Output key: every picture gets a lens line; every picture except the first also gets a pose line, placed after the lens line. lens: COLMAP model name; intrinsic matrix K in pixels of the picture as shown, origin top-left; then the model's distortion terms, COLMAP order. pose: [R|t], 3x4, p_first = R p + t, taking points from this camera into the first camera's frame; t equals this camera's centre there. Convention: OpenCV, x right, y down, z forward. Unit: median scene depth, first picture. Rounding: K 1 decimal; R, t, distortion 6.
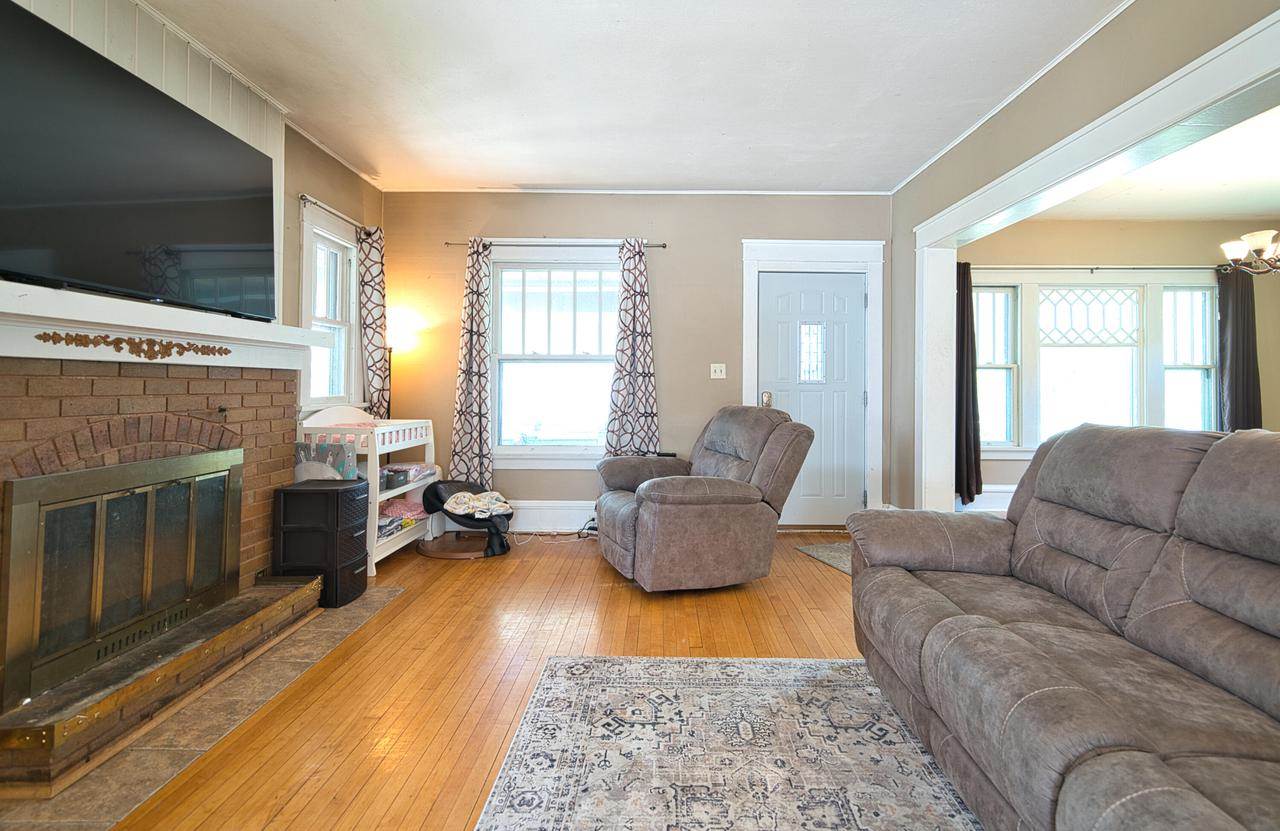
lens RADIAL K [[592.7, 0, 652.9], [0, 592.7, 380.6], [0, 0, 1]] dist [0.010797, 0.000524]
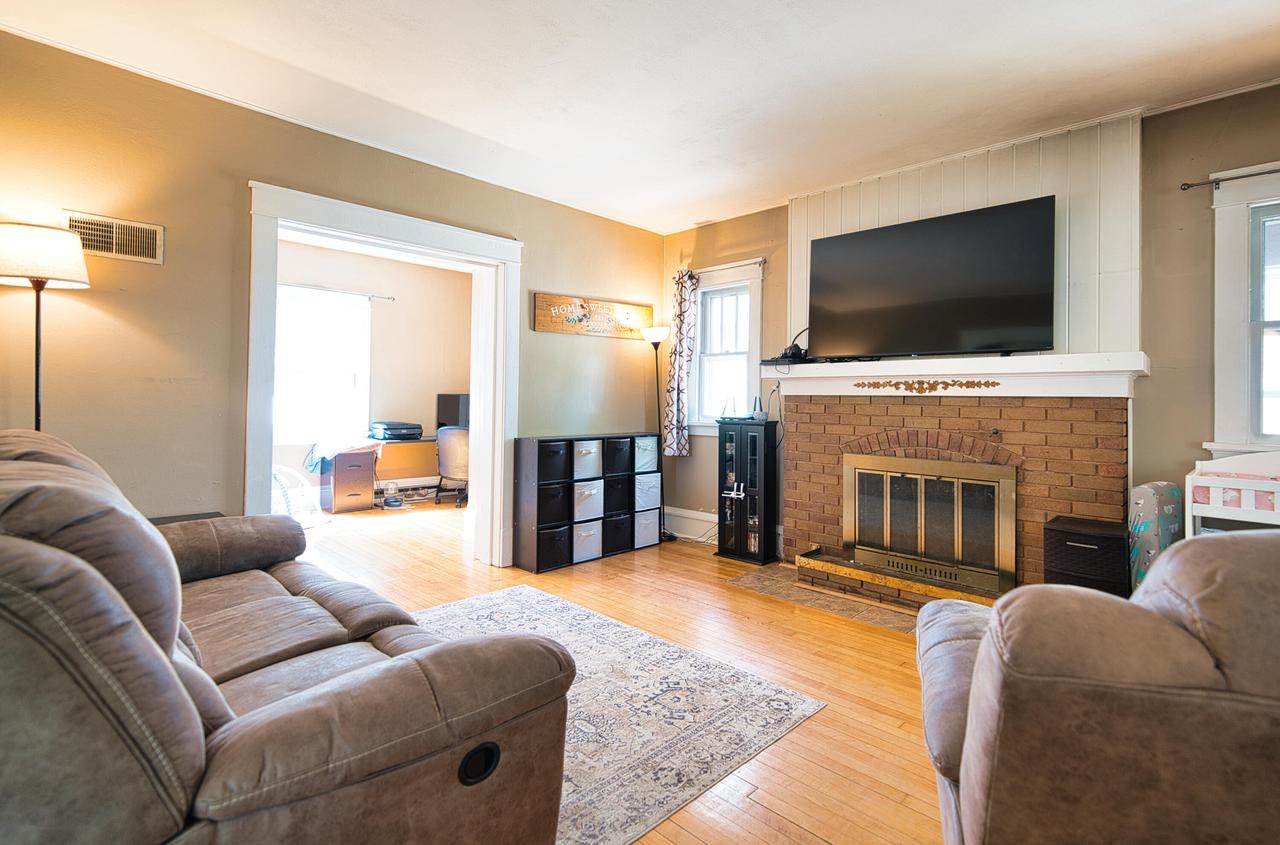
lens RADIAL K [[595.1, 0, 686.2], [0, 595.1, 390.7], [0, 0, 1]] dist [0.010402, 0.001268]
pose [[-0.654218, -0.029428, -0.755733, 0.731174], [-0.012848, 0.999531, -0.027800, 0.008185], [0.756196, -0.008477, -0.654290, 1.555899]]
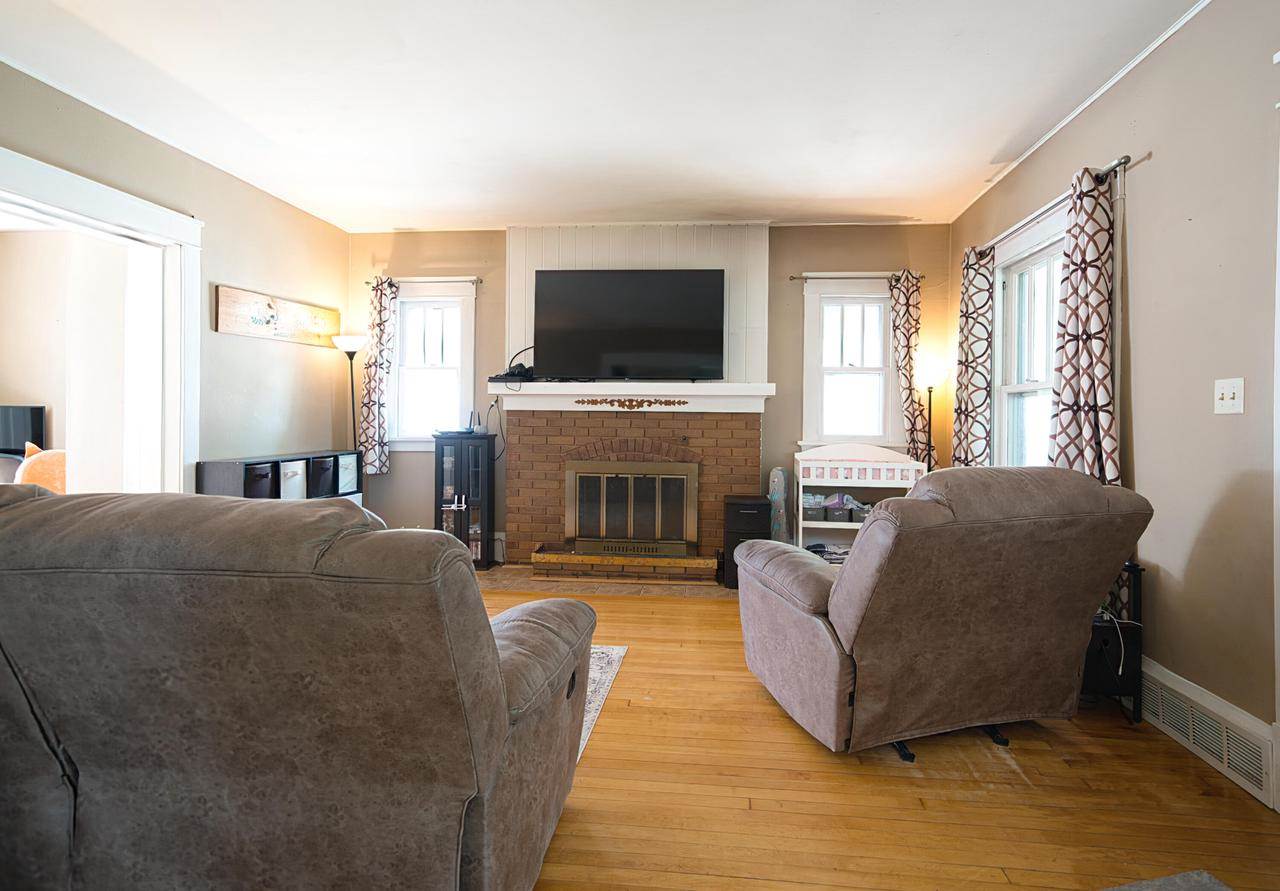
lens RADIAL K [[620.4, 0, 667.6], [0, 620.4, 422.0], [0, 0, 1]] dist [0.004477, 0.002613]
pose [[-0.062214, -0.001996, -0.998061, 1.166001], [-0.002657, 0.999995, -0.001834, 0.009008], [0.998059, 0.002537, -0.062219, 1.247395]]
